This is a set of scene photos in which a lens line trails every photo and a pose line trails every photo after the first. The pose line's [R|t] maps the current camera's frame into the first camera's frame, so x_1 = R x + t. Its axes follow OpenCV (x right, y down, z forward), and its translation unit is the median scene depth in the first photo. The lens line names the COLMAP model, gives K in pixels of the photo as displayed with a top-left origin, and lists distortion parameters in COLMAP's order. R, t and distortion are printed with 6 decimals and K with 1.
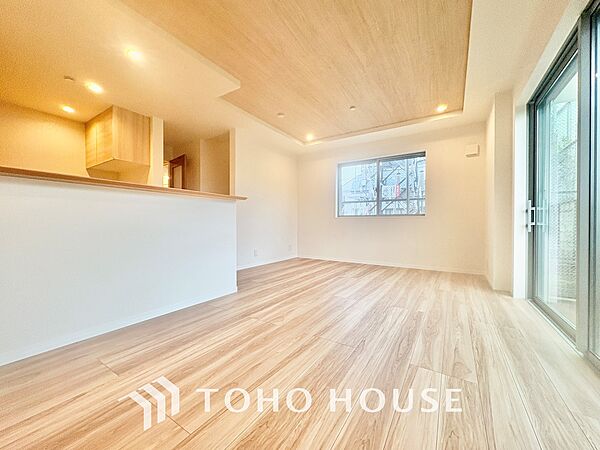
lens RADIAL K [[238.4, 0, 300.0], [0, 238.4, 225.0], [0, 0, 1]] dist [0.001578, 0.000148]
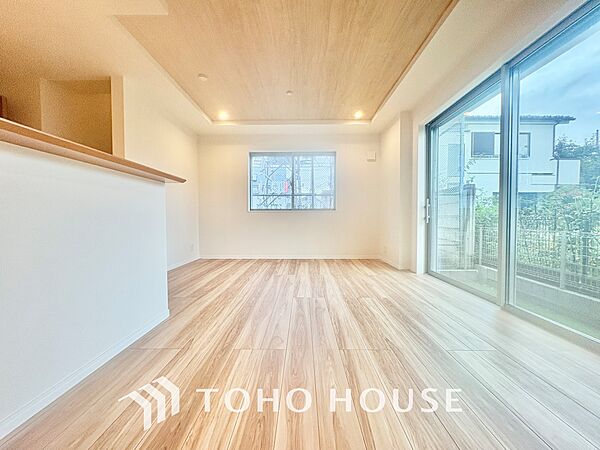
lens RADIAL K [[238.4, 0, 300.0], [0, 238.4, 225.0], [0, 0, 1]] dist [0.001578, 0.000148]
pose [[0.849137, -0.018808, 0.527838, -0.314990], [0.007901, 0.999706, 0.022911, 0.003985], [-0.528114, -0.015284, 0.849036, 0.234549]]
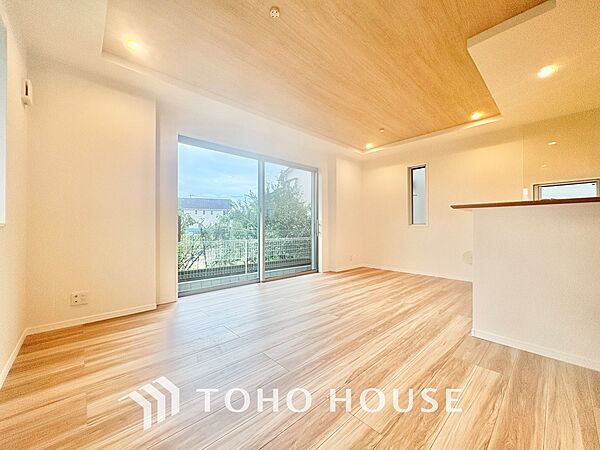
lens RADIAL K [[238.4, 0, 300.0], [0, 238.4, 225.0], [0, 0, 1]] dist [0.001578, 0.000148]
pose [[-0.966904, -0.000219, 0.255139, 0.052665], [0.000139, 0.999999, 0.001385, -0.054972], [-0.255140, 0.001375, -0.966903, 1.898971]]
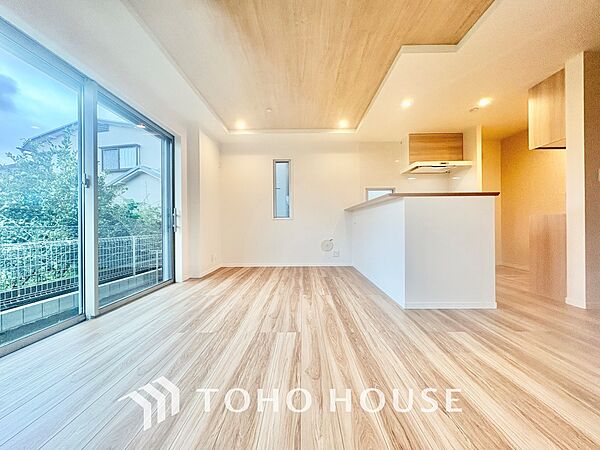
lens RADIAL K [[238.4, 0, 300.0], [0, 238.4, 225.0], [0, 0, 1]] dist [0.001578, 0.000148]
pose [[-0.847927, 0.004154, -0.530098, 0.486043], [0.001255, 0.999982, 0.005829, -0.011494], [0.530112, 0.004277, -0.847917, 1.564485]]
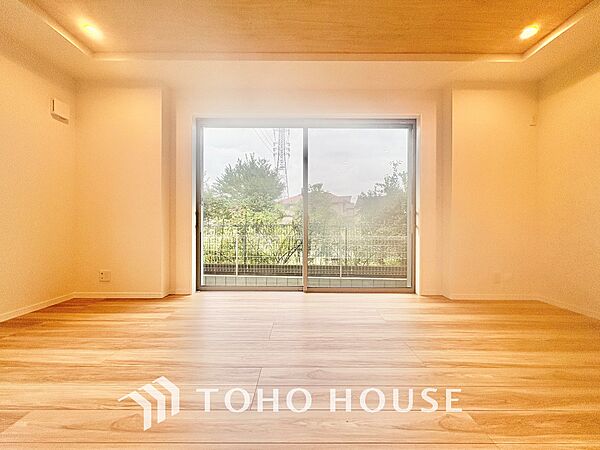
lens RADIAL K [[238.4, 0, 300.0], [0, 238.4, 225.0], [0, 0, 1]] dist [0.001578, 0.000148]
pose [[-0.538789, -0.006908, 0.842412, -0.245388], [0.000490, 0.999964, 0.008514, -0.013659], [-0.842441, 0.005000, -0.538766, 1.139511]]
